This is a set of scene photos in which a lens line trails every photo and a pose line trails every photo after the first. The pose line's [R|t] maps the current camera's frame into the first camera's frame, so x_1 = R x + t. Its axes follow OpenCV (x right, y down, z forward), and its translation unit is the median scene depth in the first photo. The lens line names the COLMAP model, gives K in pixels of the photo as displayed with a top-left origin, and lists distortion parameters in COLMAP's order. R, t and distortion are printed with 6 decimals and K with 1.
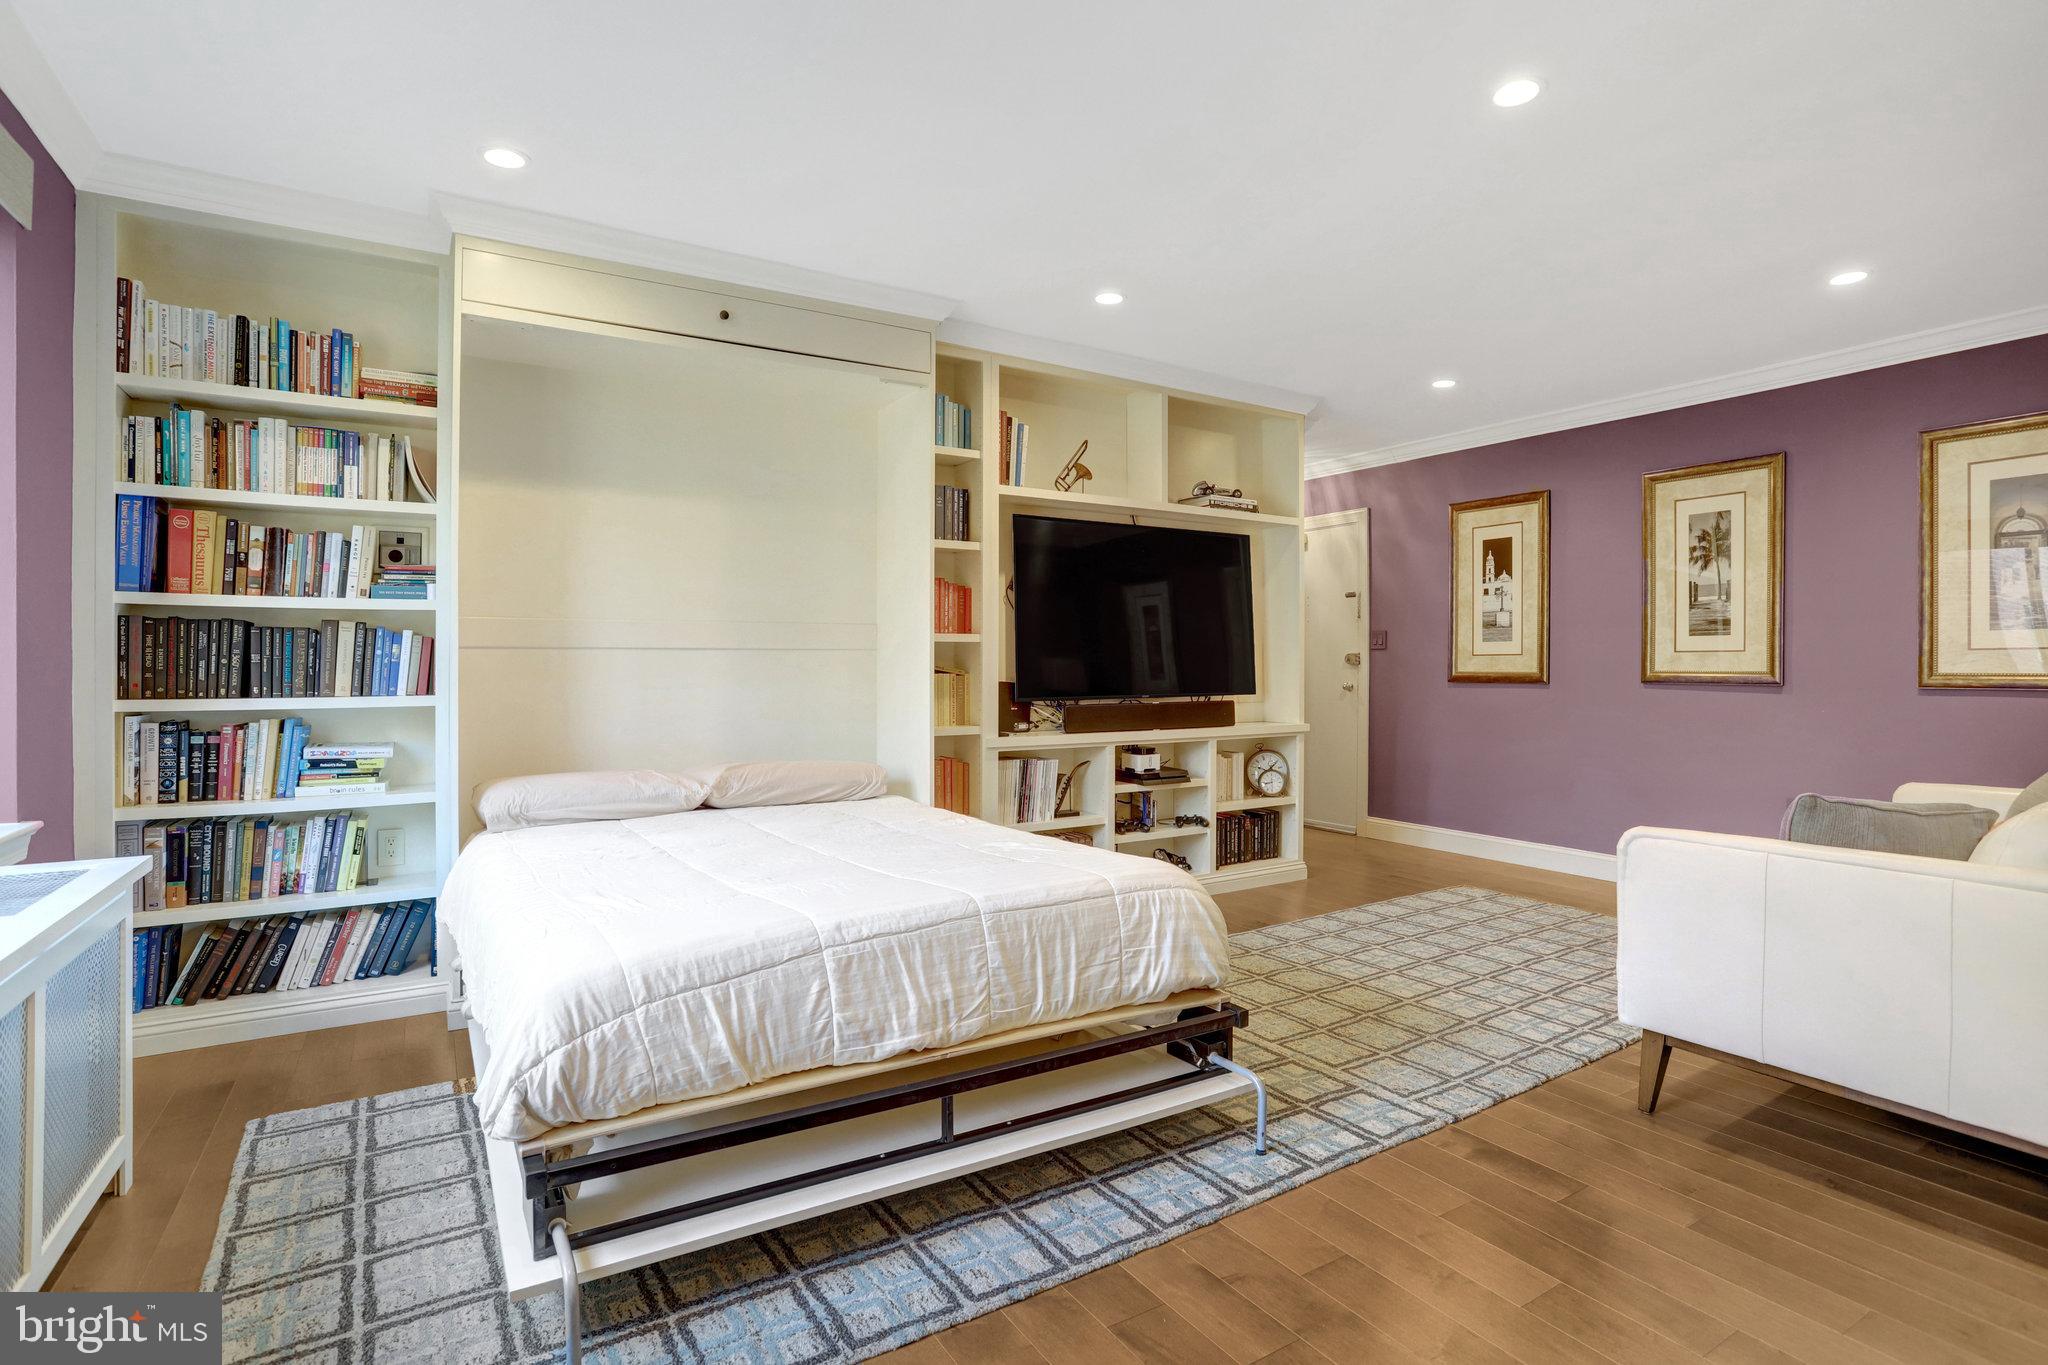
lens RADIAL K [[1008.7, 0, 1018.3], [0, 1008.7, 651.1], [0, 0, 1]] dist [-0.070127, 0.042532]
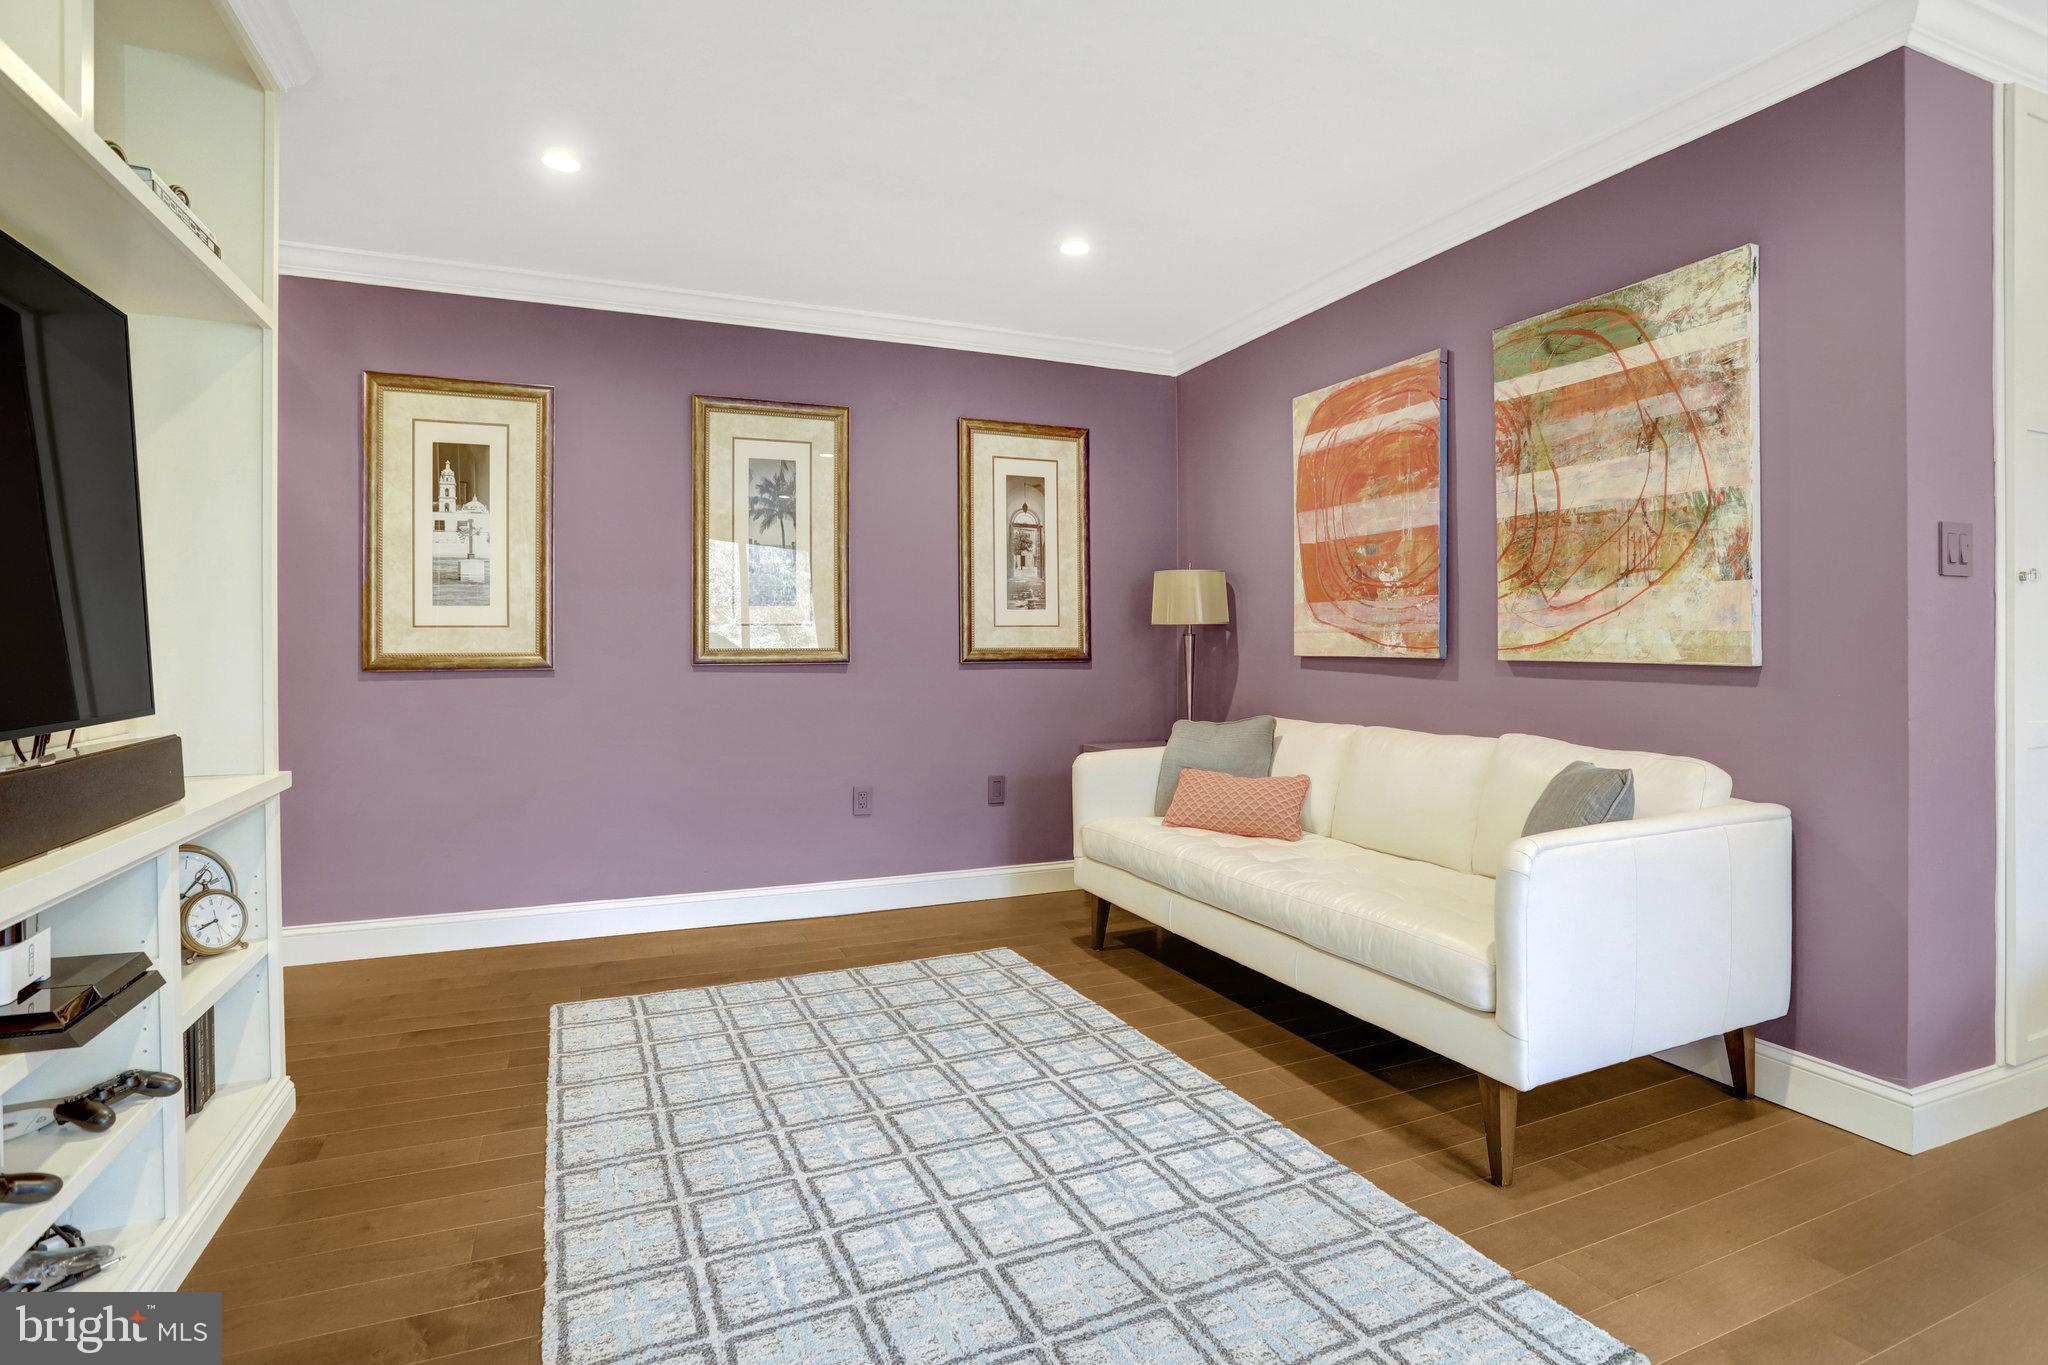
lens RADIAL K [[1019.7, 0, 1030.3], [0, 1019.7, 649.9], [0, 0, 1]] dist [-0.071814, 0.038991]
pose [[0.142252, -0.008734, 0.989792, -0.129127], [-0.009720, 0.999901, 0.010221, 0.010985], [-0.989783, -0.011075, 0.142153, 0.722539]]
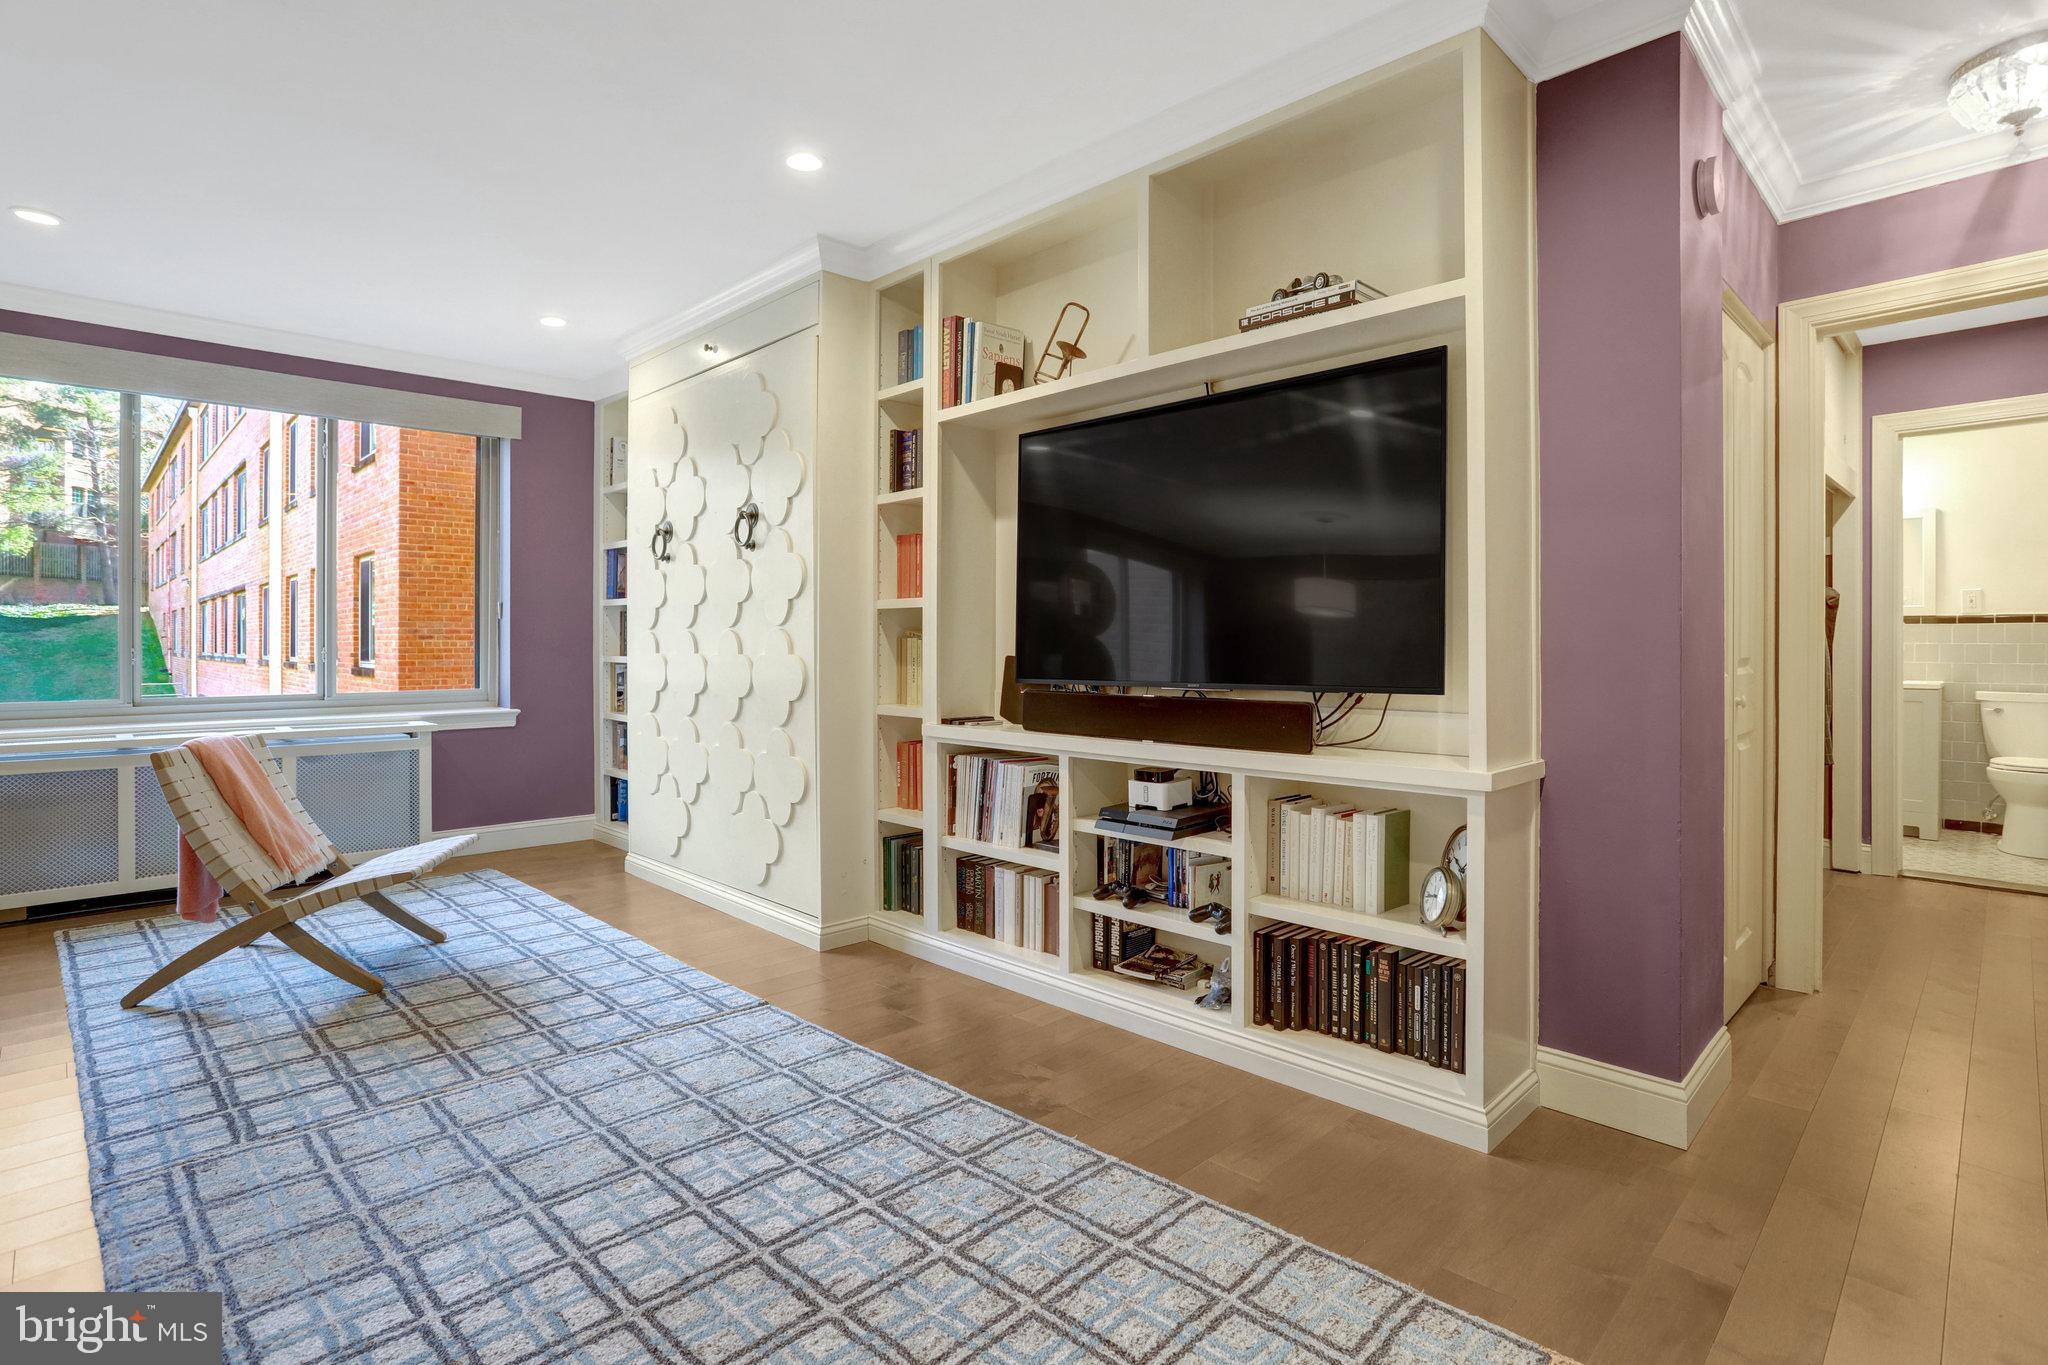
lens RADIAL K [[1019.7, 0, 1030.3], [0, 1019.7, 649.9], [0, 0, 1]] dist [-0.071814, 0.038991]
pose [[0.224508, 0.006745, -0.974449, 0.767020], [0.011245, 0.999892, 0.009512, 0.018268], [0.974407, -0.013093, 0.224408, 0.869228]]
